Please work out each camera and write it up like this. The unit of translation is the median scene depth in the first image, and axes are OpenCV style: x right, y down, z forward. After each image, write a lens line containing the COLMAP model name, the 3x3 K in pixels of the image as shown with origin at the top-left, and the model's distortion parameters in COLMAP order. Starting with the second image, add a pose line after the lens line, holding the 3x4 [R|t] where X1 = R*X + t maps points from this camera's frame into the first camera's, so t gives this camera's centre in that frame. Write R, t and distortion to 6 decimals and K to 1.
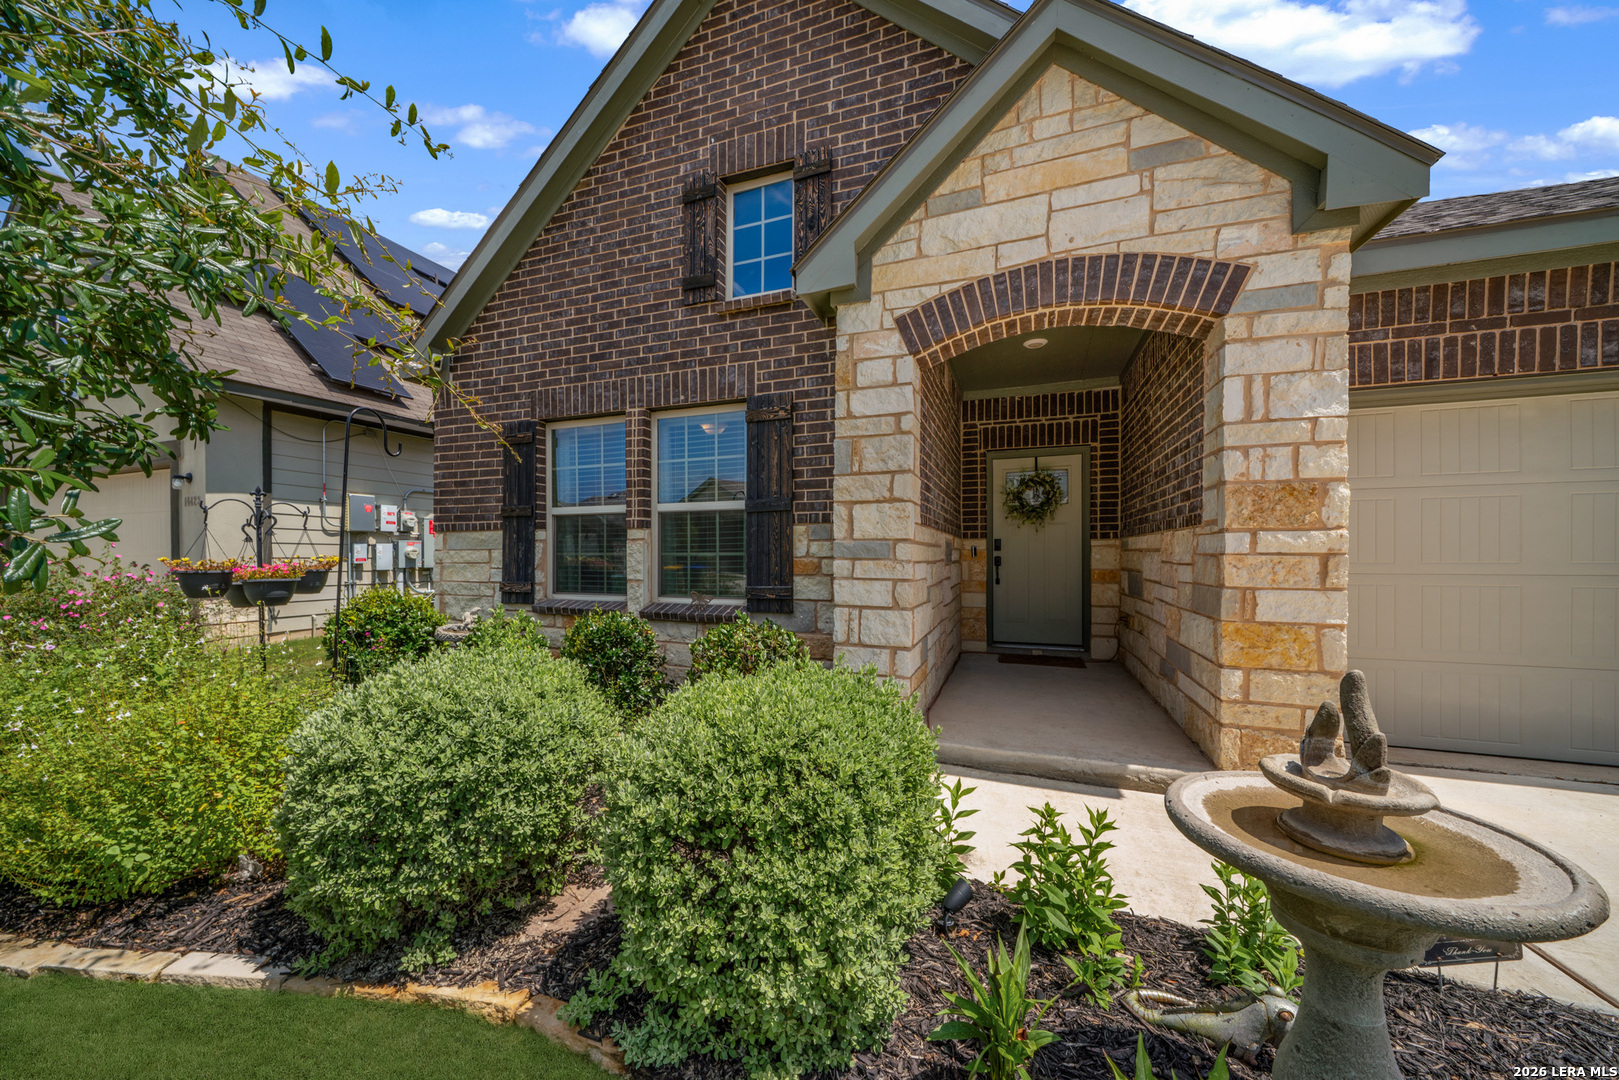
lens RADIAL K [[572.9, 0, 798.6], [0, 572.9, 558.1], [0, 0, 1]] dist [-0.002771, -0.000016]
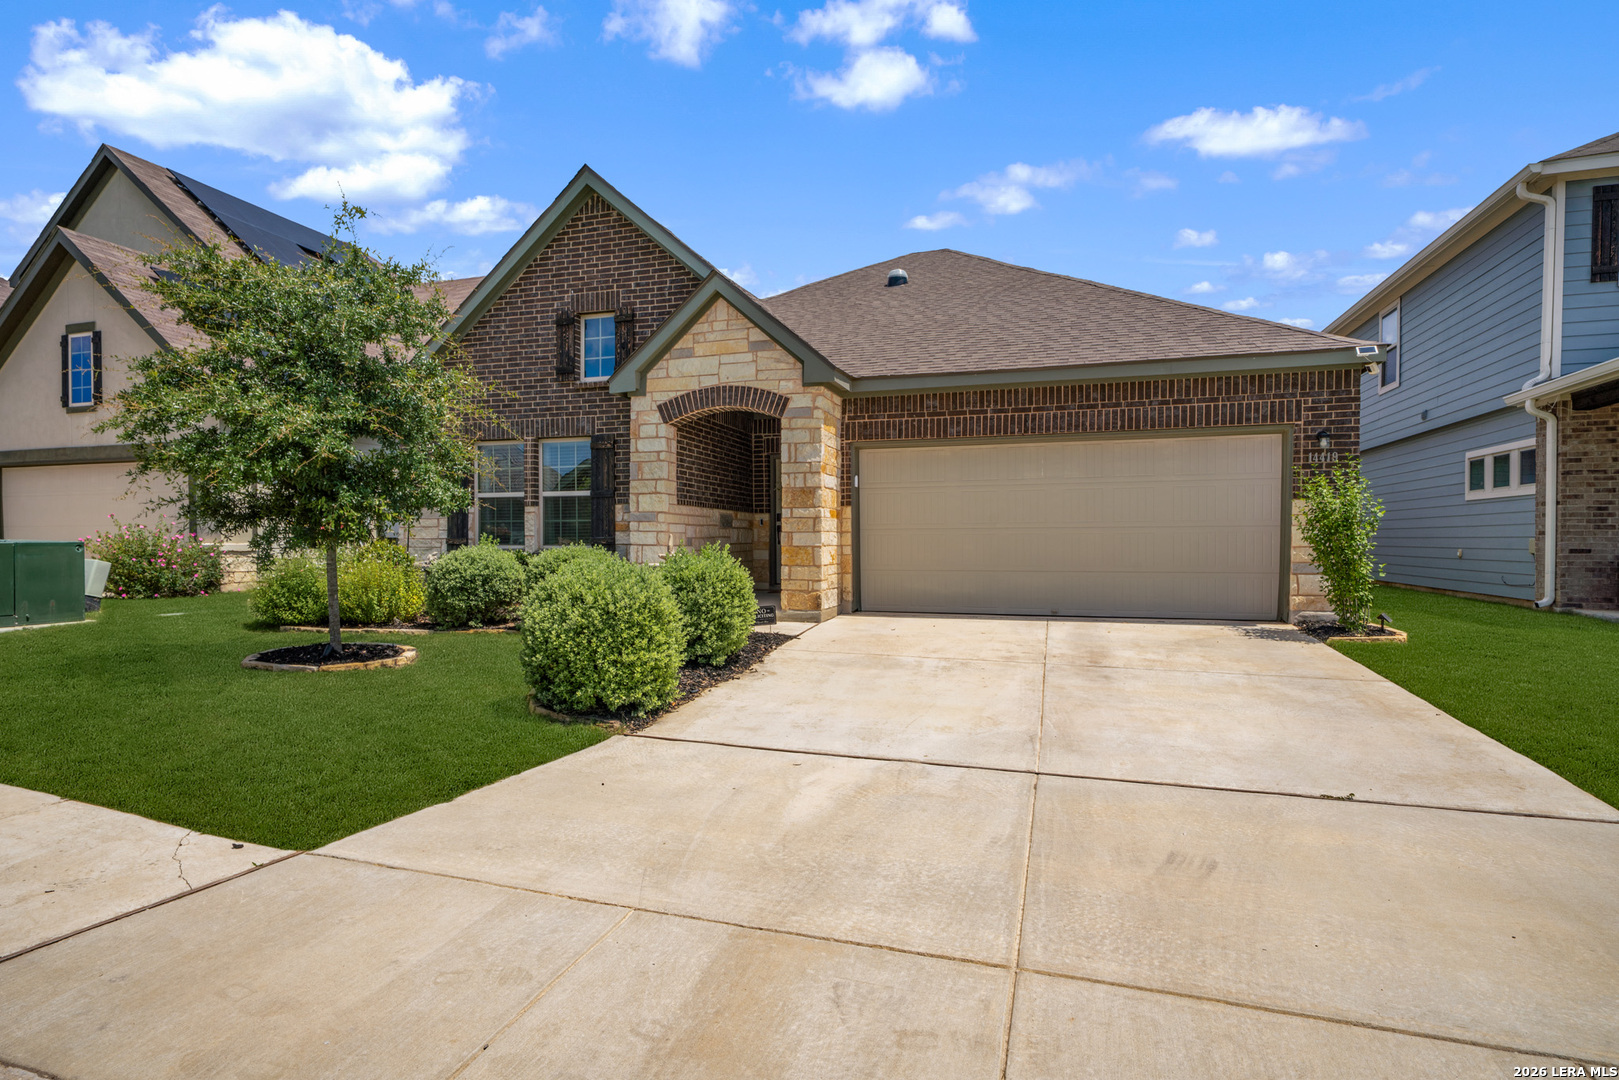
lens RADIAL K [[834.4, 0, 800.9], [0, 834.4, 556.3], [0, 0, 1]] dist [0.002181, 0.000296]
pose [[0.998972, -0.000678, 0.045325, 0.444246], [0.000173, 0.999938, 0.011141, 0.076436], [-0.045330, -0.011122, 0.998910, -1.651572]]
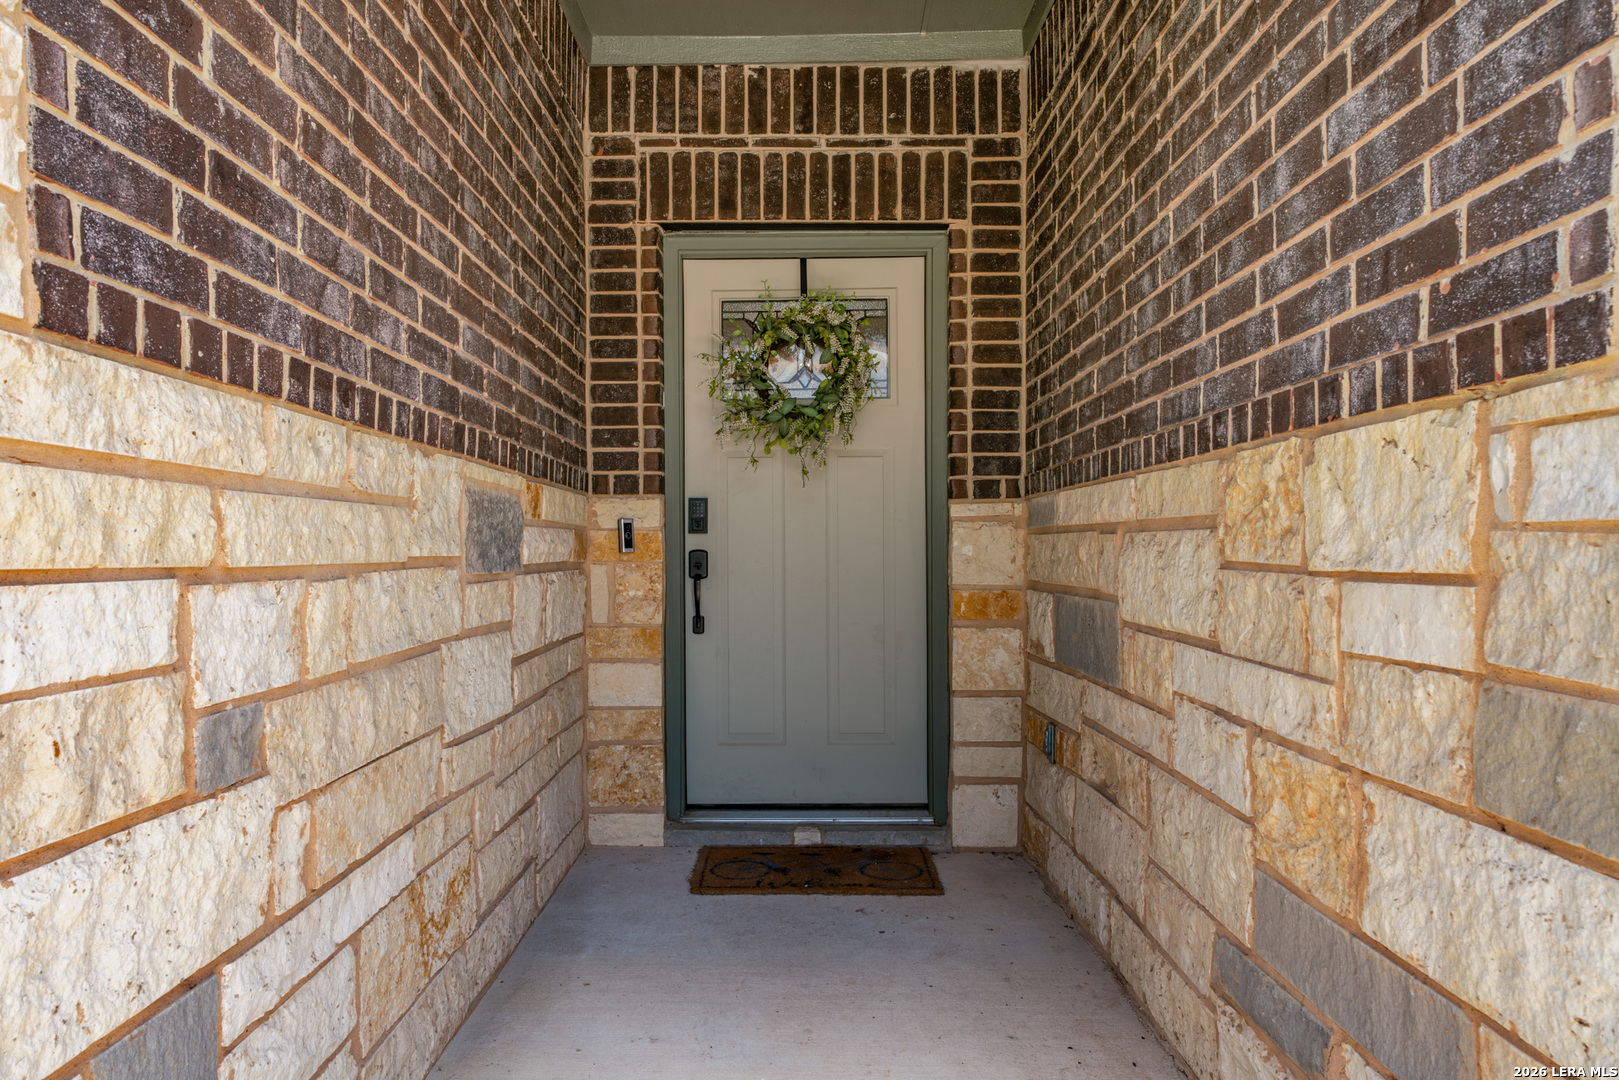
lens RADIAL K [[1061.1, 0, 809.5], [0, 1061.1, 540.0], [0, 0, 1]] dist [0.000539, 0.000199]
pose [[0.930994, 0.002150, 0.365028, 0.264252], [0.003660, 0.999877, -0.015224, 0.001268], [-0.365016, 0.015510, 0.930872, 0.581541]]
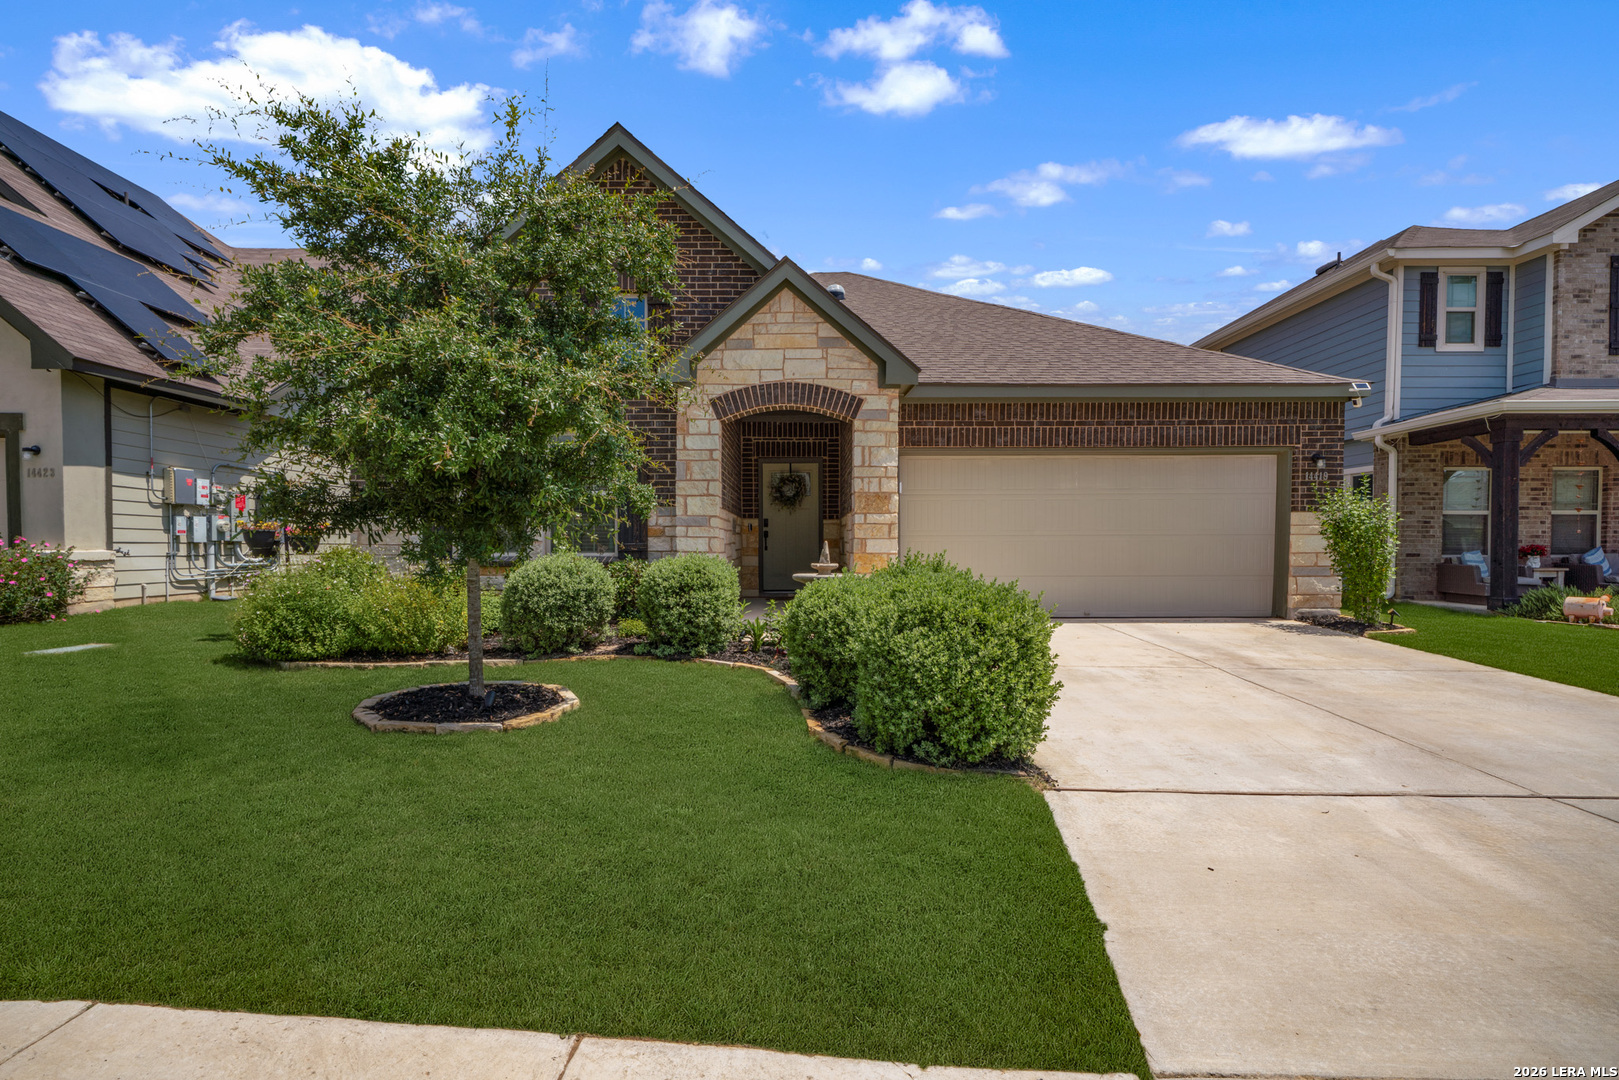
lens RADIAL K [[754.2, 0, 793.2], [0, 754.2, 561.4], [0, 0, 1]] dist [0.002730, -0.000071]
pose [[0.938831, -0.006843, 0.344310, -0.350075], [0.001403, 0.999870, 0.016048, 0.063290], [-0.344375, -0.014583, 0.938719, -1.165727]]
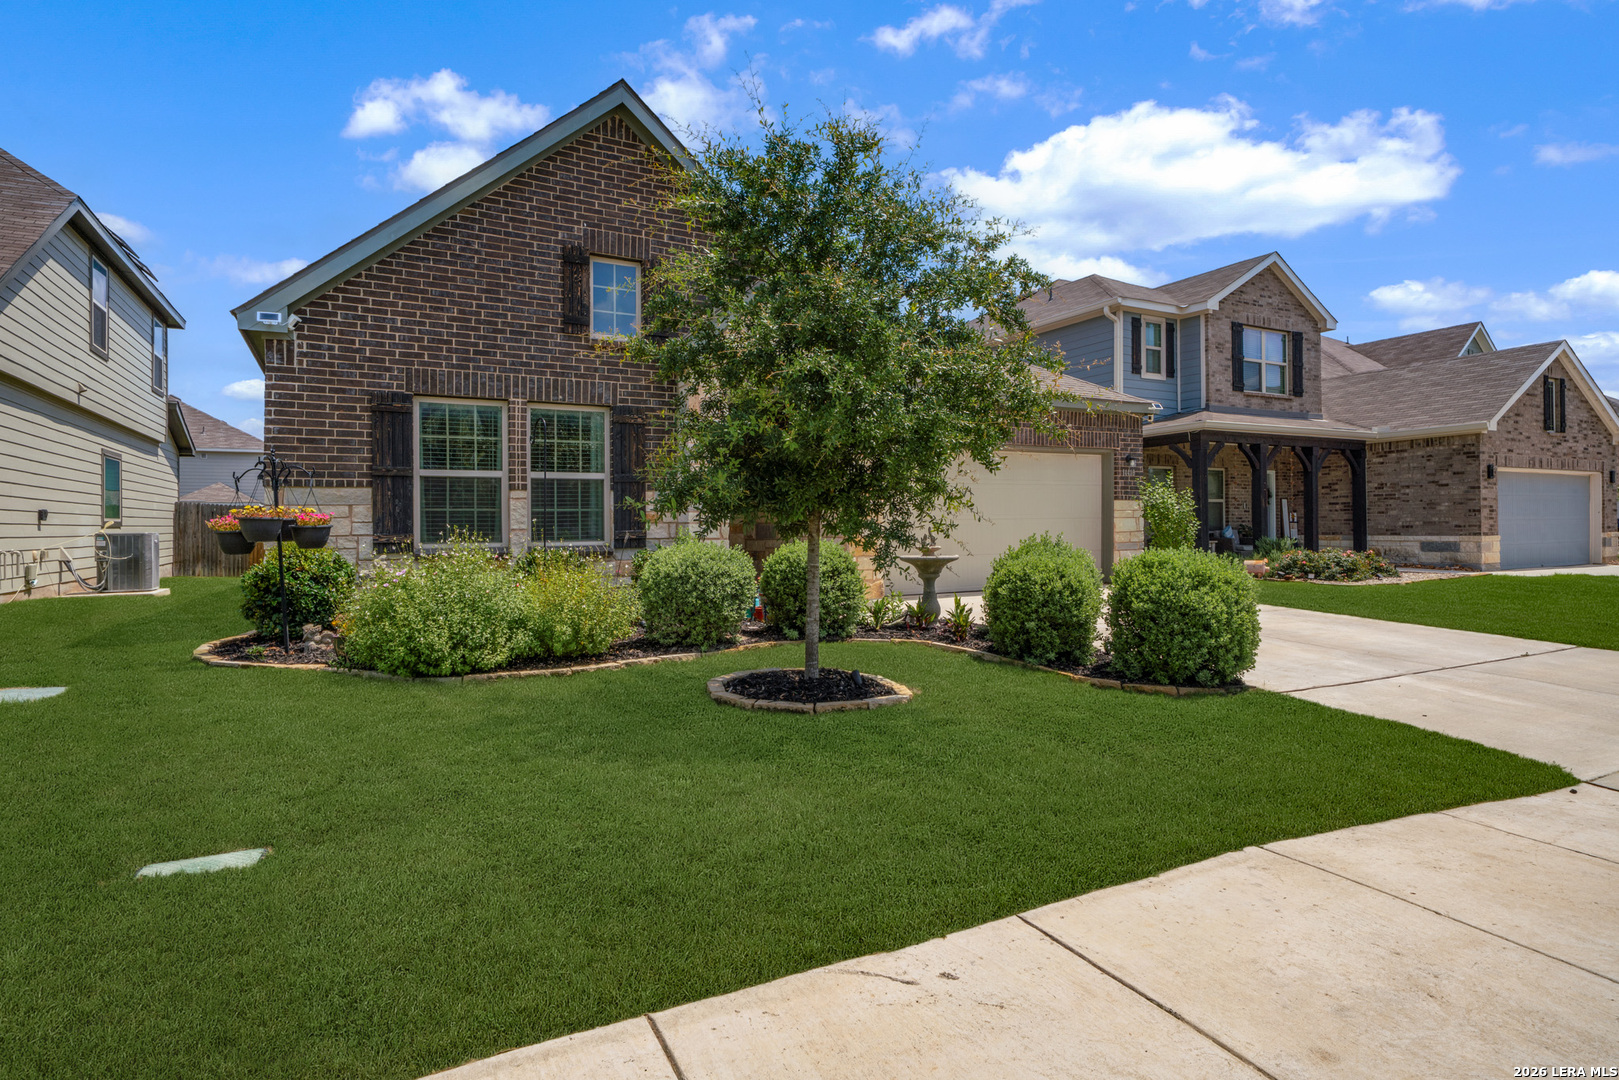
lens RADIAL K [[846.1, 0, 806.1], [0, 846.1, 526.4], [0, 0, 1]] dist [-0.002206, -0.000620]
pose [[0.659948, -0.006005, 0.751288, -1.371125], [0.014045, 0.999892, -0.004345, 0.052064], [-0.751180, 0.013419, 0.659961, -0.813014]]
